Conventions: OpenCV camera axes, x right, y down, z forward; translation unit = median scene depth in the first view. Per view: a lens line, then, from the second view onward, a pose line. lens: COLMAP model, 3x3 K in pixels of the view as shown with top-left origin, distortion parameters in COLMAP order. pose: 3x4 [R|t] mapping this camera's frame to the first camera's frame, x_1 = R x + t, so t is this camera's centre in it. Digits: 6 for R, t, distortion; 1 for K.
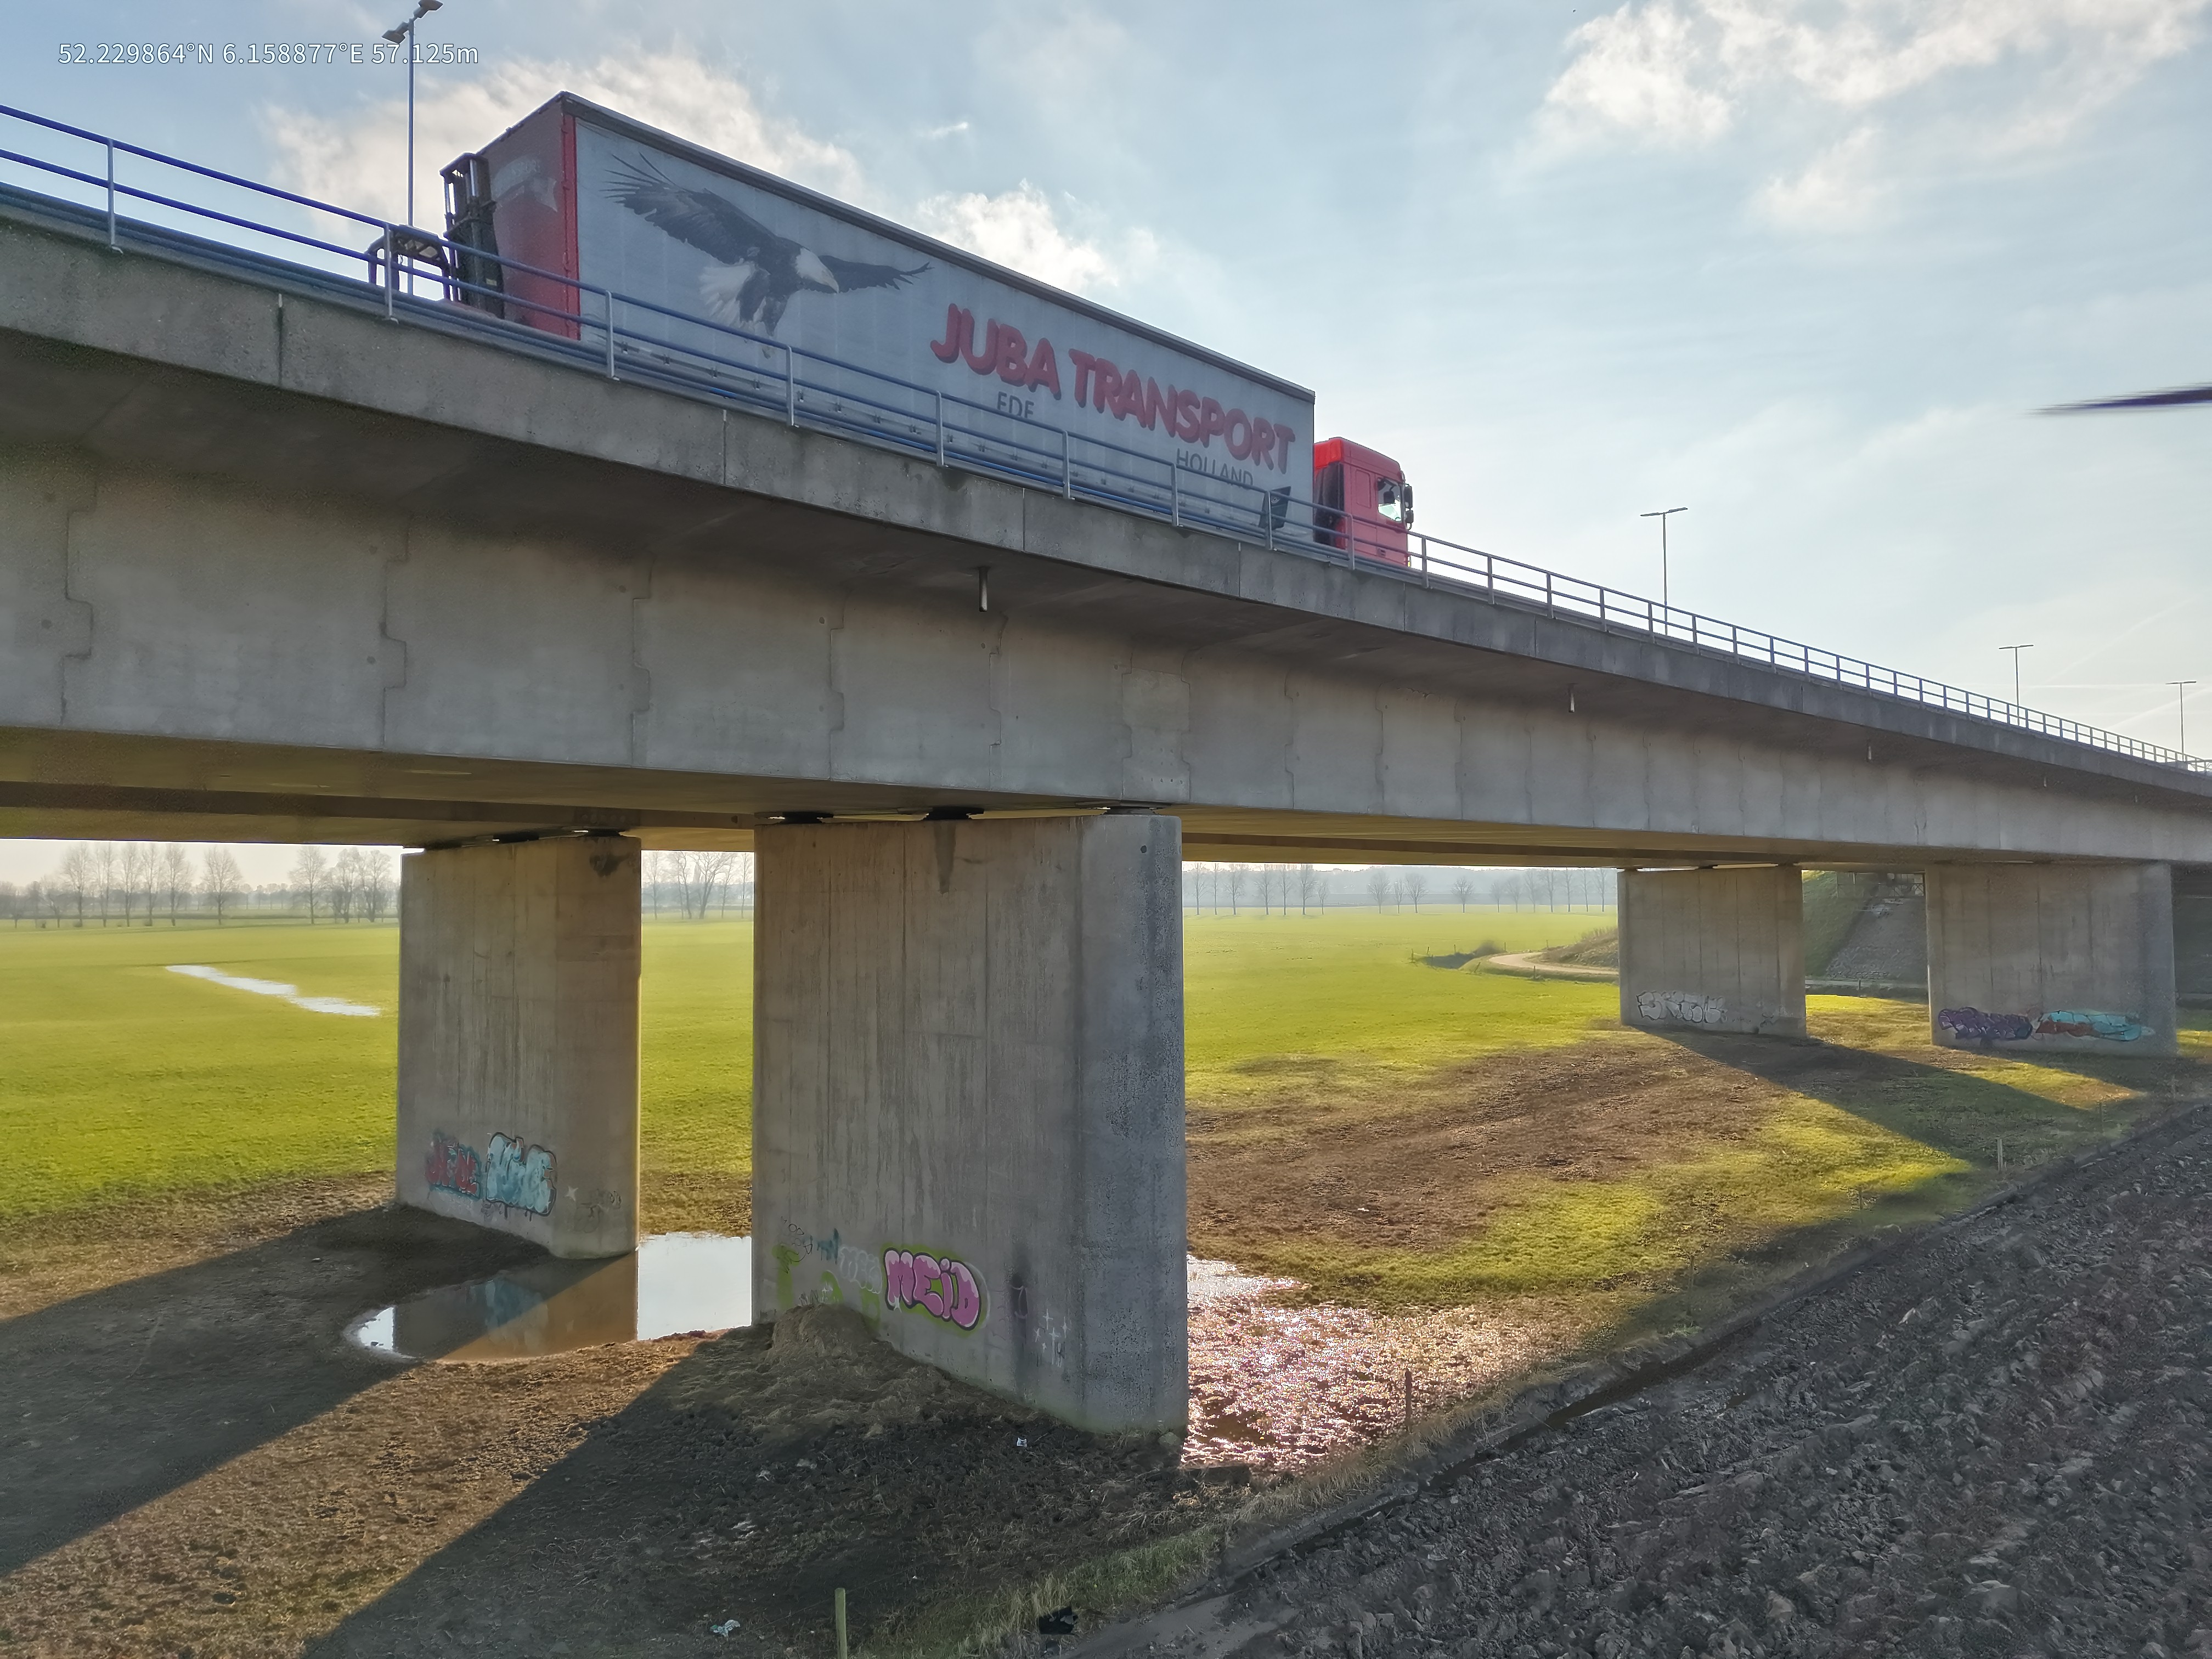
lens RADIAL K [[1533.8, 0, 1093.7], [0, 1533.8, 827.5], [0, 0, 1]] dist [0.076246, -0.069012]
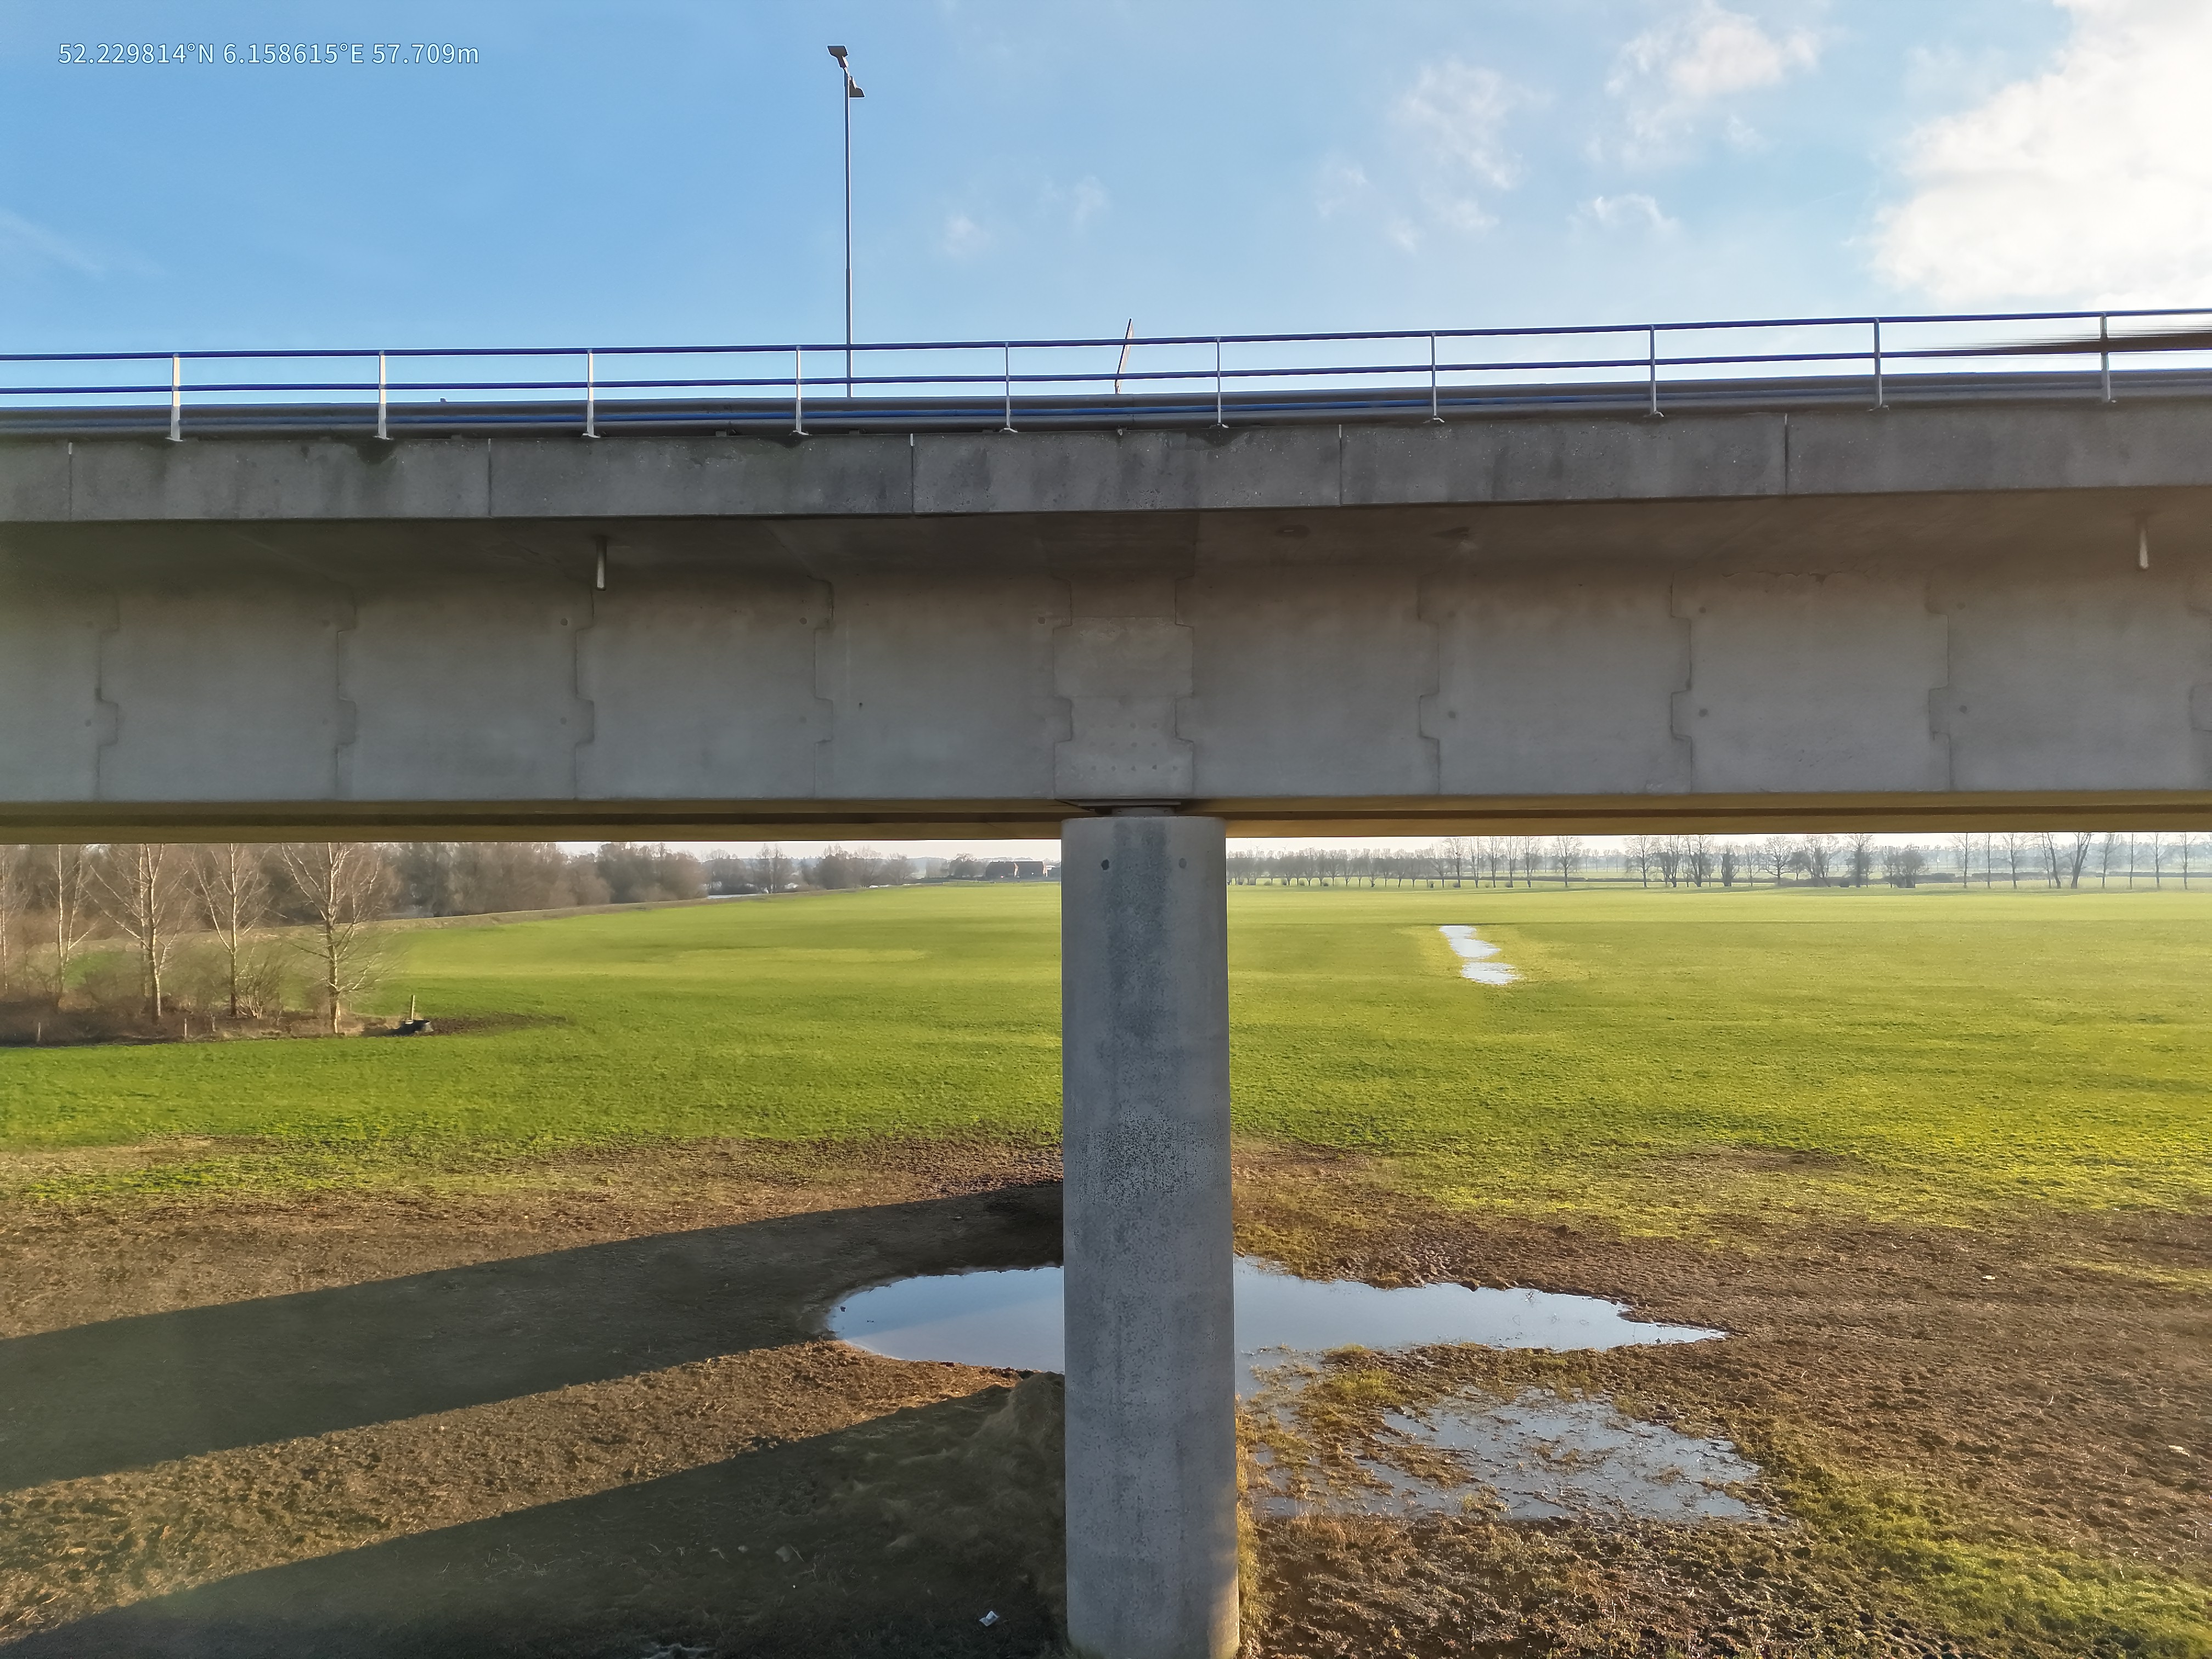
lens RADIAL K [[1533.8, 0, 1093.7], [0, 1533.8, 827.5], [0, 0, 1]] dist [0.076246, -0.069012]
pose [[0.670781, -0.017421, -0.741451, 0.563628], [0.035243, 0.999343, 0.008404, -0.009731], [0.740818, -0.031768, 0.670955, 0.503011]]
